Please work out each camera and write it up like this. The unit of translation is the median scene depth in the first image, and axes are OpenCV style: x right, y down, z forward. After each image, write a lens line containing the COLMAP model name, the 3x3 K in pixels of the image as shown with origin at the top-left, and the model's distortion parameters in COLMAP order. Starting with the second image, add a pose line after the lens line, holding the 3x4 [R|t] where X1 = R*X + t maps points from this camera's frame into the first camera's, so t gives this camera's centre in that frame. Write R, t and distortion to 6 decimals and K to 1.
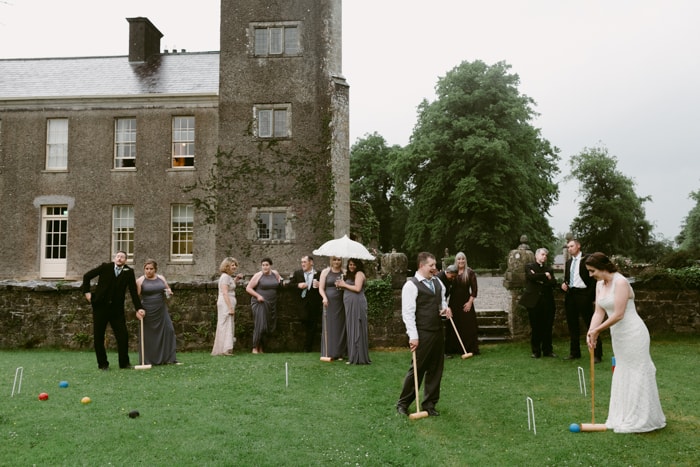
lens RADIAL K [[657.3, 0, 350.0], [0, 657.3, 233.5], [0, 0, 1]] dist [0.002217, 0.004260]
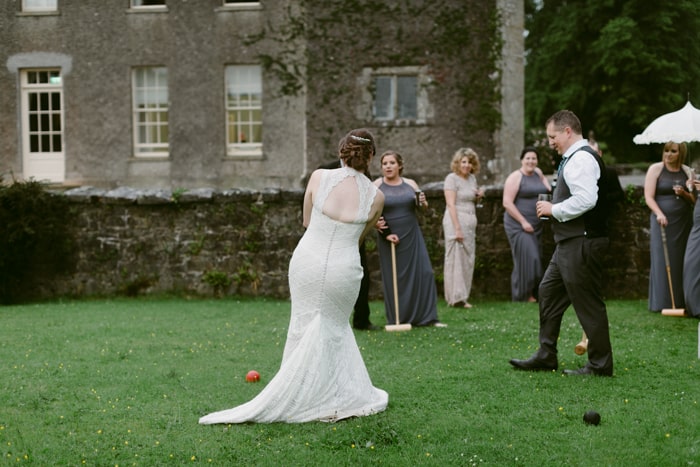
lens RADIAL K [[995.2, 0, 350.0], [0, 995.2, 233.5], [0, 0, 1]] dist [0.024199, 0.009628]
pose [[0.999413, -0.006648, -0.033616, -0.121618], [0.010698, 0.992501, 0.121771, 0.001177], [0.032555, -0.122059, 0.991989, 0.034836]]
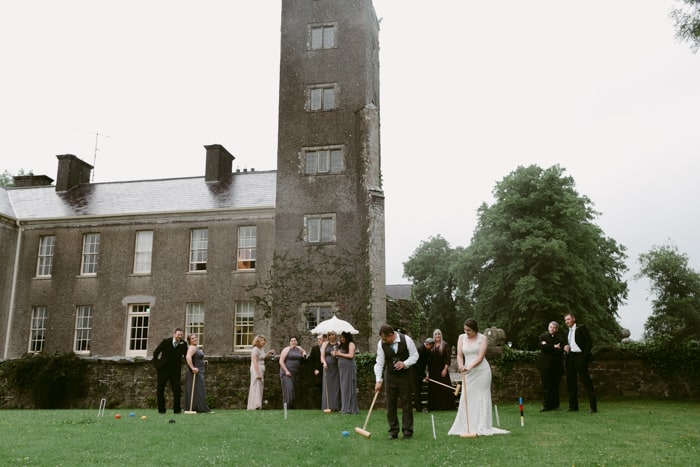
lens RADIAL K [[657.3, 0, 350.0], [0, 657.3, 233.5], [0, 0, 1]] dist [0.002217, 0.004260]
pose [[0.992823, -0.023600, -0.117244, 0.066676], [0.005010, 0.987684, -0.156384, 0.019228], [0.119491, 0.154674, 0.980713, -0.128111]]
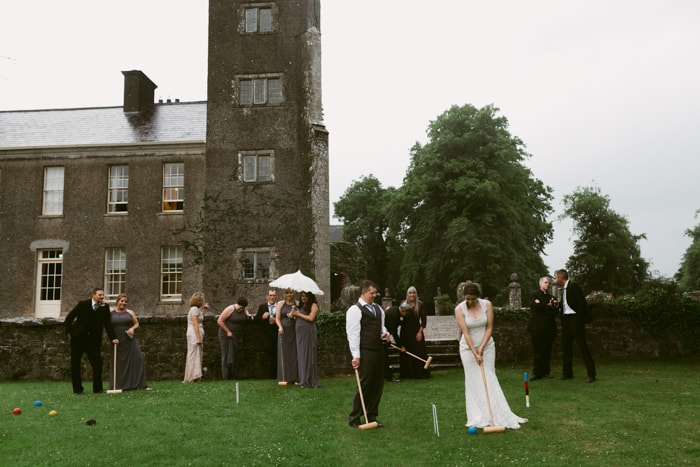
lens RADIAL K [[657.3, 0, 350.0], [0, 657.3, 233.5], [0, 0, 1]] dist [0.002217, 0.004260]
pose [[0.999910, -0.012639, -0.004422, 0.032930], [0.012333, 0.997905, -0.063512, 0.005064], [0.005215, 0.063452, 0.997971, -0.042731]]
